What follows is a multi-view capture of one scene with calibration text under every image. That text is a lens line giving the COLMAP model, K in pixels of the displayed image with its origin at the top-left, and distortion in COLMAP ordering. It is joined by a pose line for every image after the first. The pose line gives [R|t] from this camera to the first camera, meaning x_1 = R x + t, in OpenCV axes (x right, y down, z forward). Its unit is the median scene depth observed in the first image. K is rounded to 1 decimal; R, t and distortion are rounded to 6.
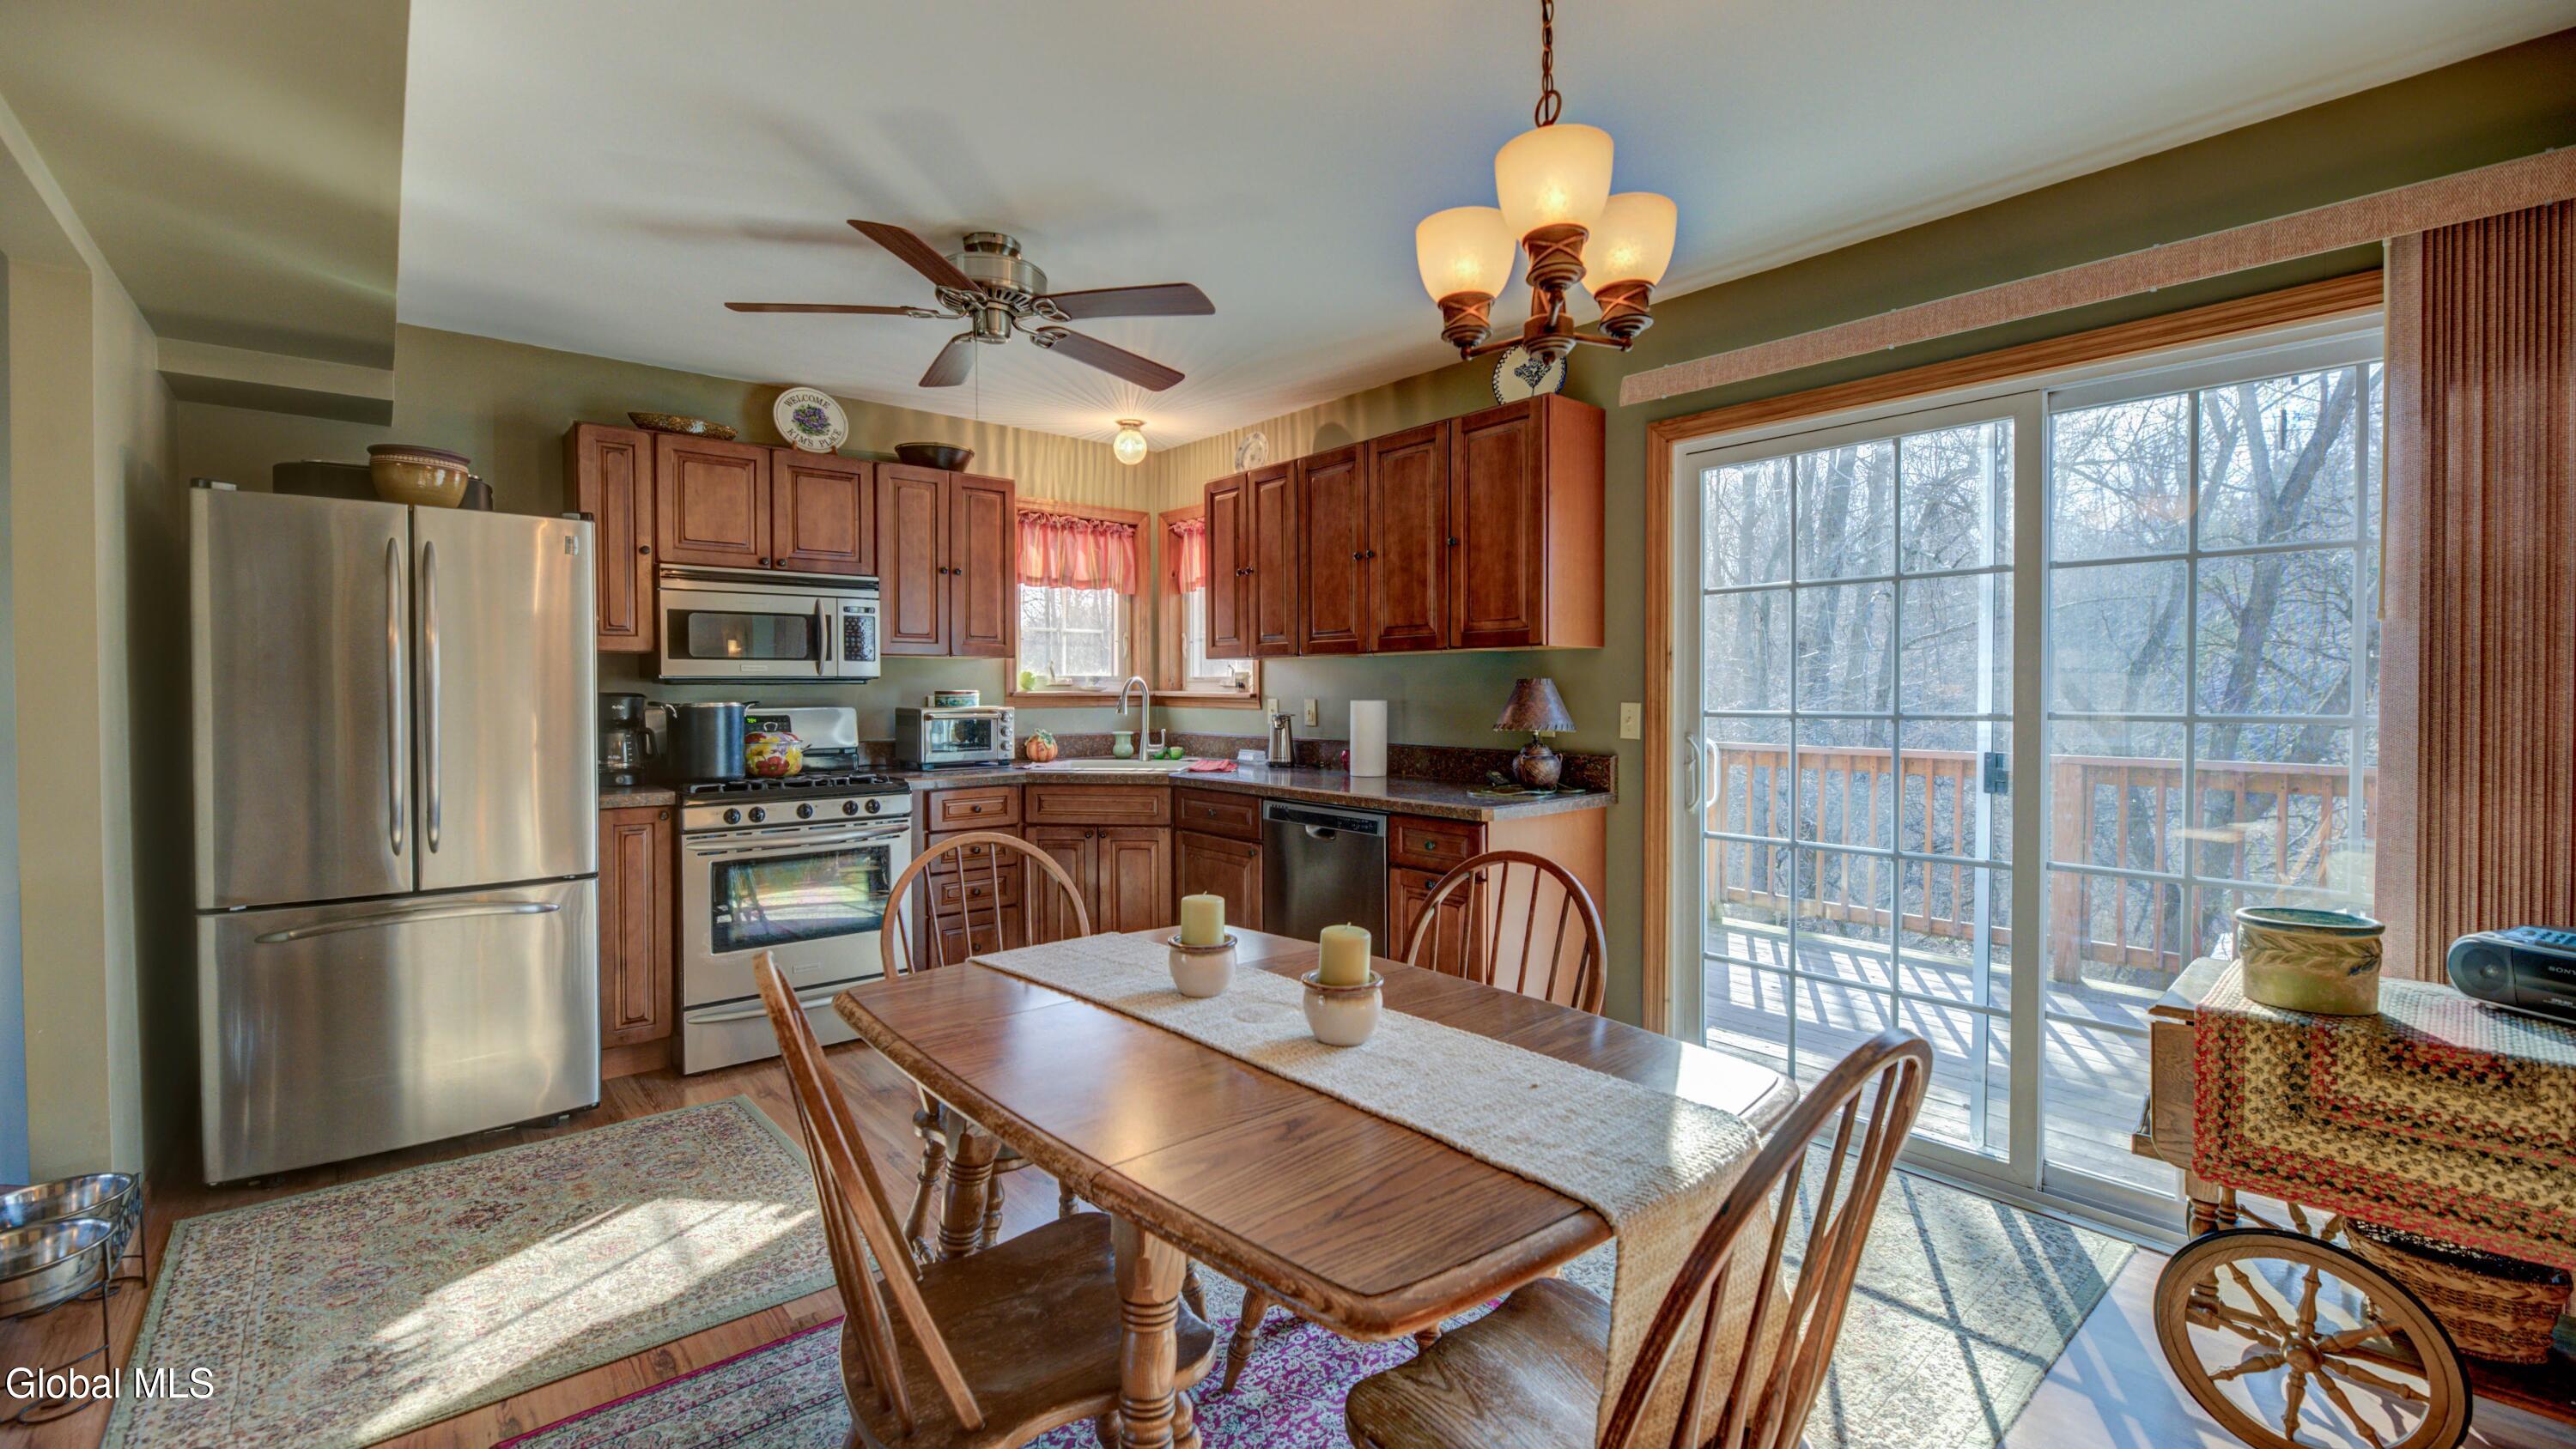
lens RADIAL K [[1070.2, 0, 1287.6], [0, 1070.2, 709.1], [0, 0, 1]] dist [-0.000441, -0.000073]
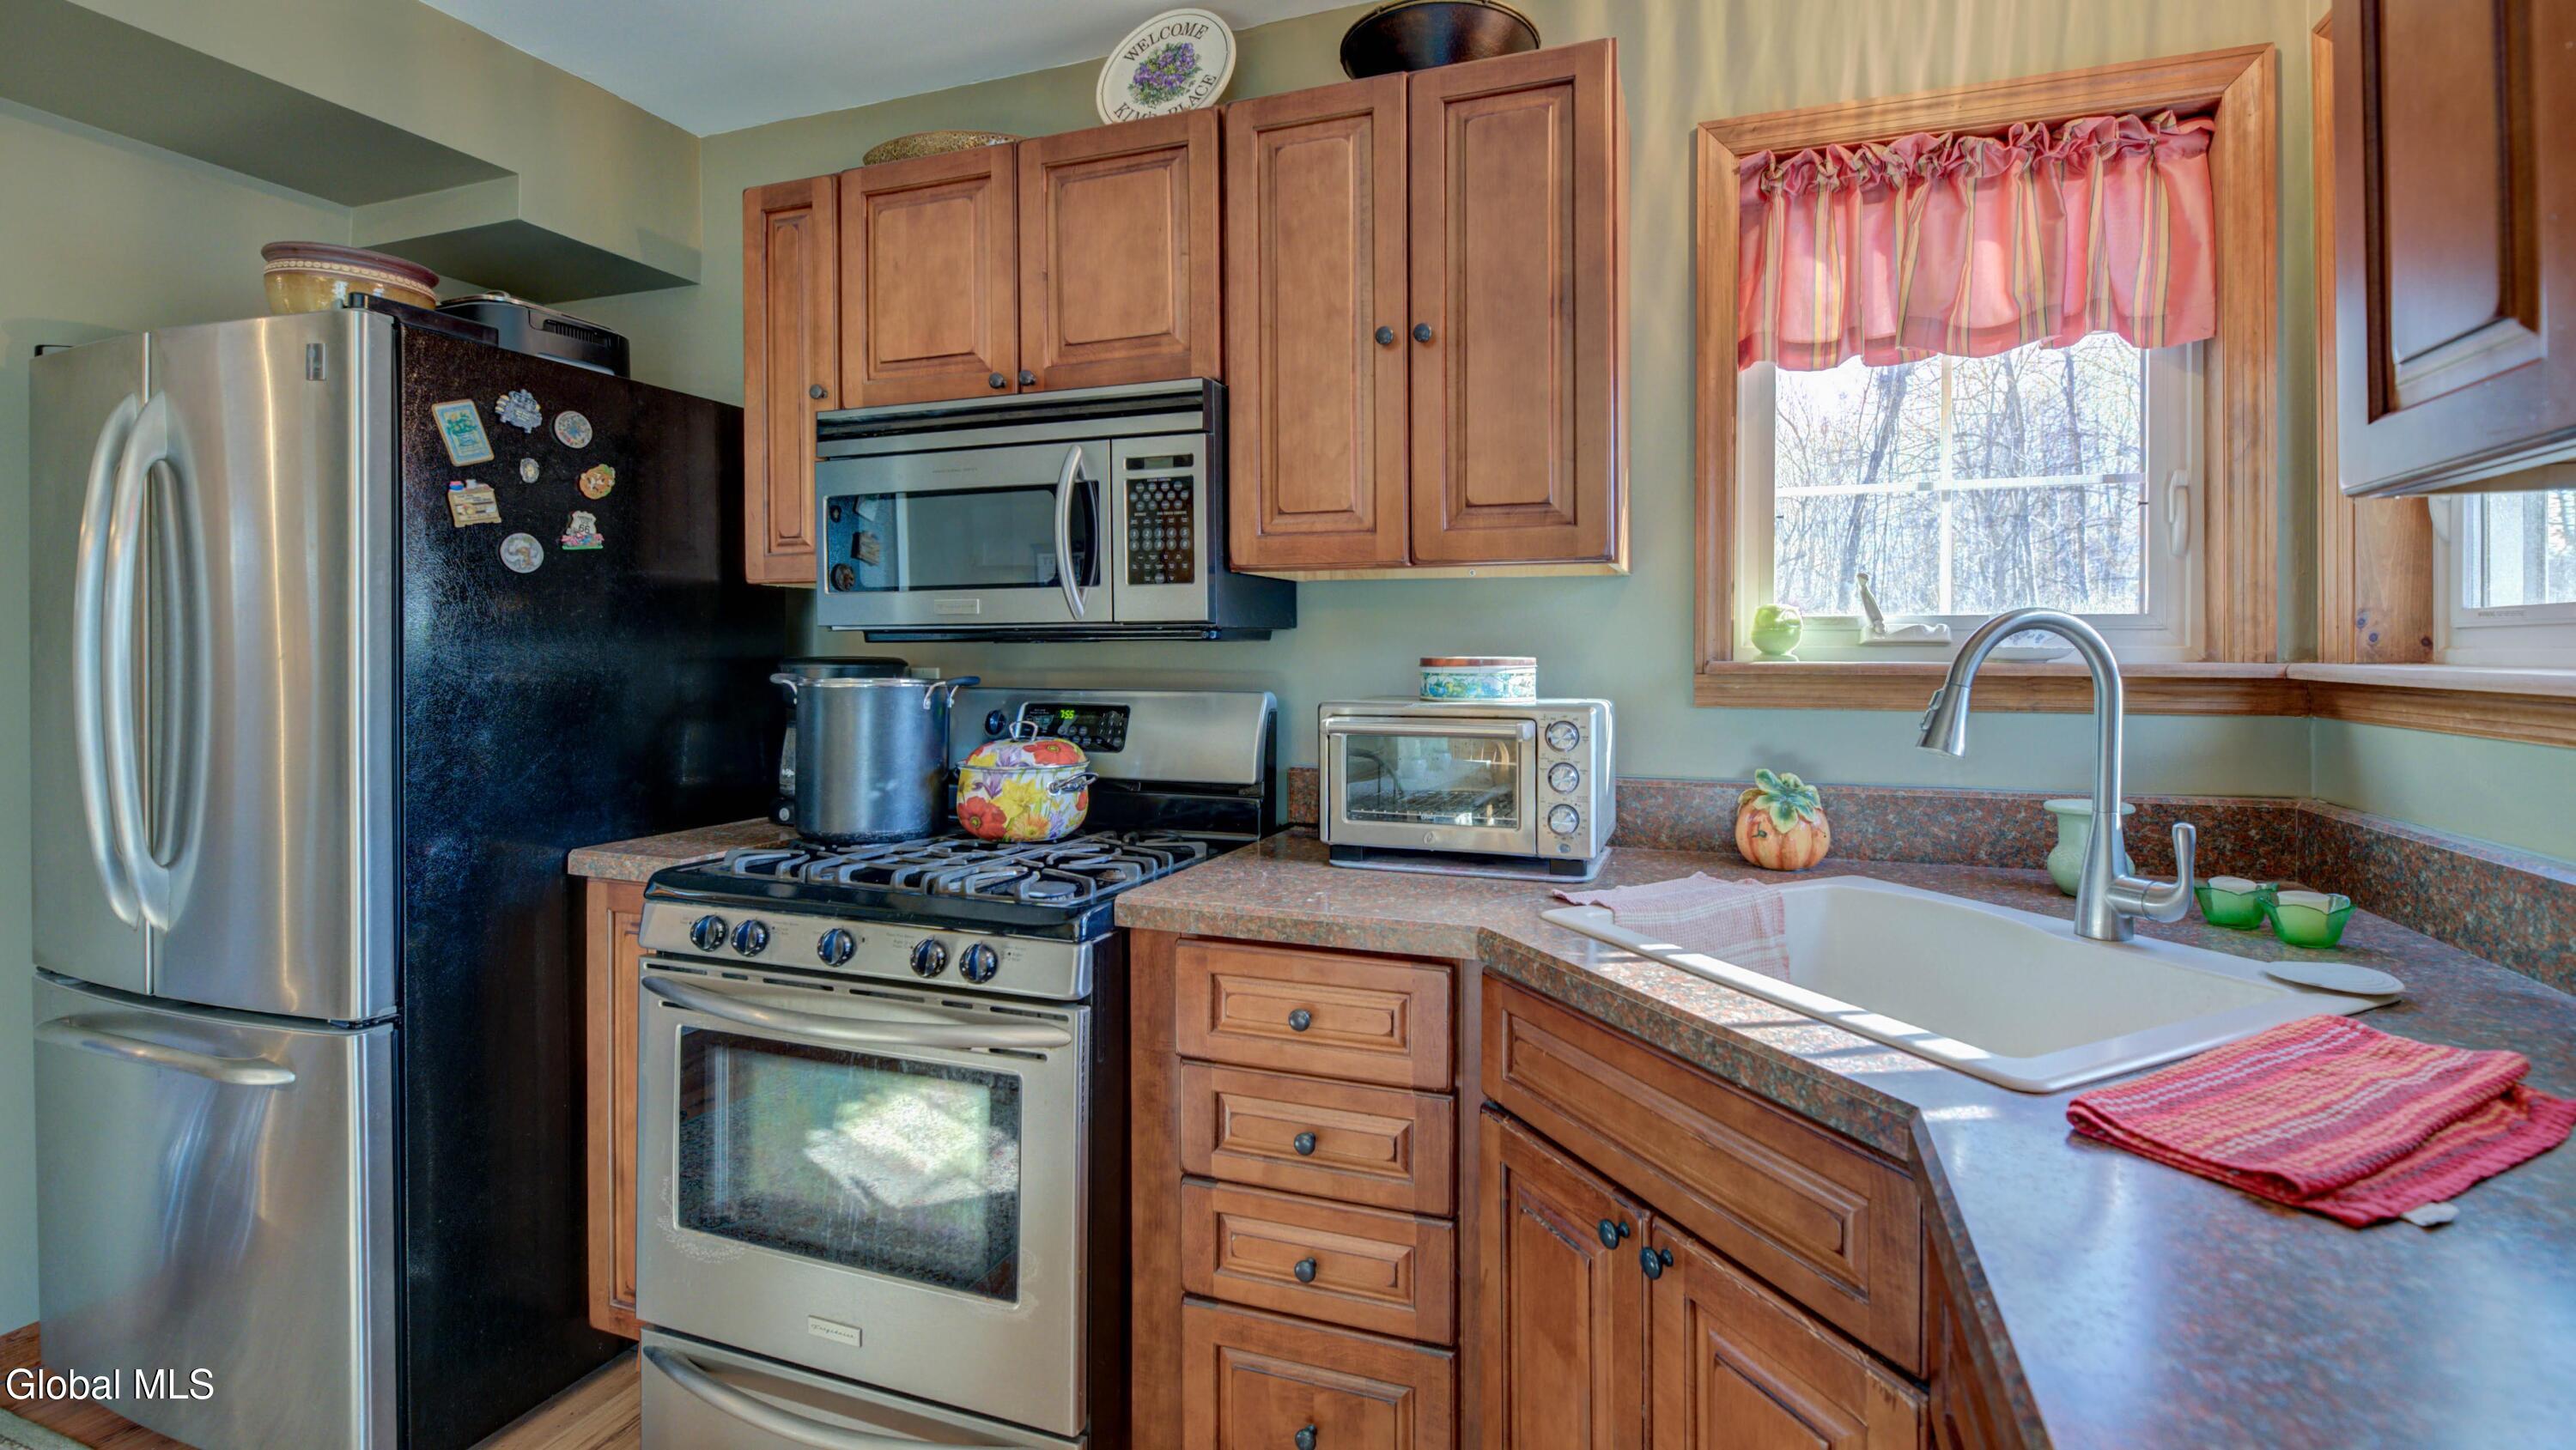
lens RADIAL K [[1116.7, 0, 1329.8], [0, 1116.7, 656.7], [0, 0, 1]] dist [0.001396, 0.000341]
pose [[0.489280, 0.011126, -0.872056, 0.012423], [-0.017994, 0.999835, 0.002660, -0.017291], [0.871941, 0.014390, 0.489399, 0.759461]]
